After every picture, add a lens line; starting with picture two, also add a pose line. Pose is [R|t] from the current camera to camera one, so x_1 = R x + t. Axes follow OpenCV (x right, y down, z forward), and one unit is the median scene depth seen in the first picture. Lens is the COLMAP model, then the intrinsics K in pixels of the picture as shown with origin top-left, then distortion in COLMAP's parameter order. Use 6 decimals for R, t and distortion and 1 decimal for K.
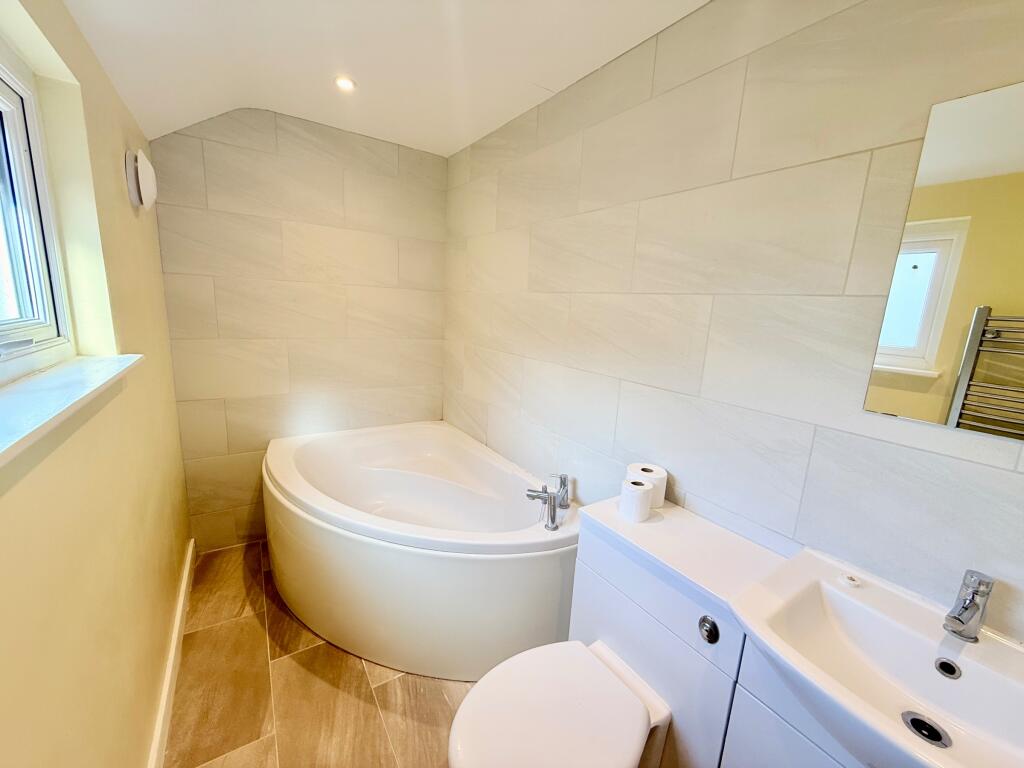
lens RADIAL K [[411.0, 0, 511.6], [0, 411.0, 383.1], [0, 0, 1]] dist [0.000290, 0.000054]
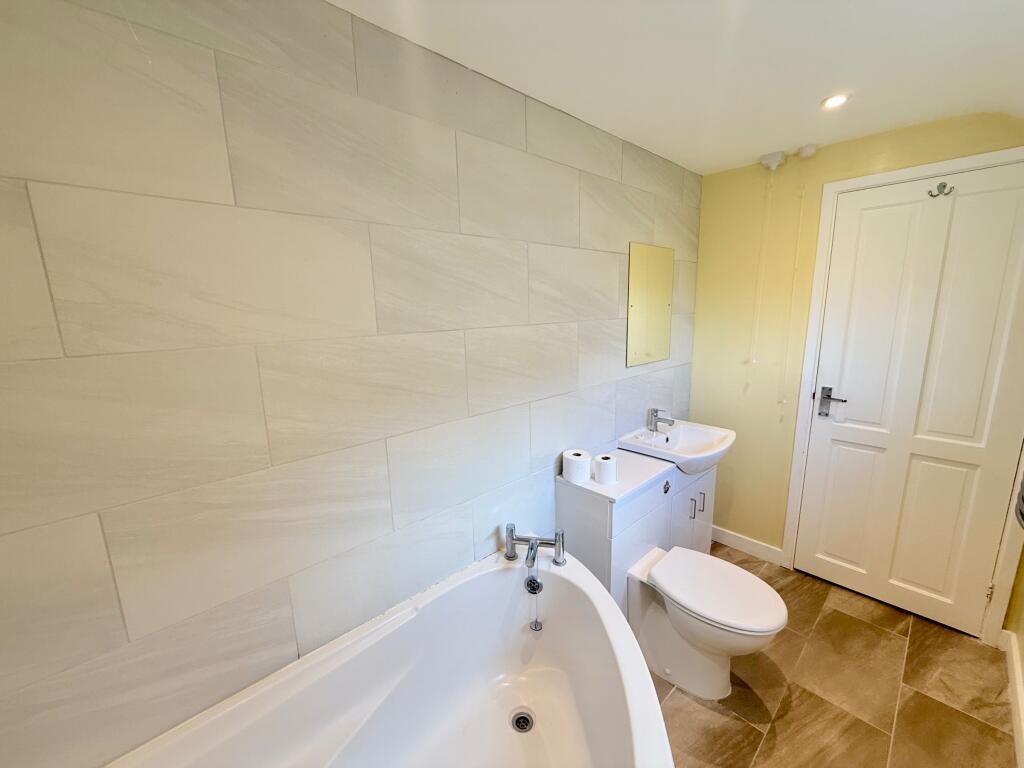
lens RADIAL K [[411.0, 0, 512.9], [0, 411.0, 386.6], [0, 0, 1]] dist [0.000290, 0.000054]
pose [[-0.170916, -0.232199, 0.957534, -0.815190], [0.203061, 0.942670, 0.264840, -0.370682], [-0.964134, 0.239703, -0.113966, 1.235291]]
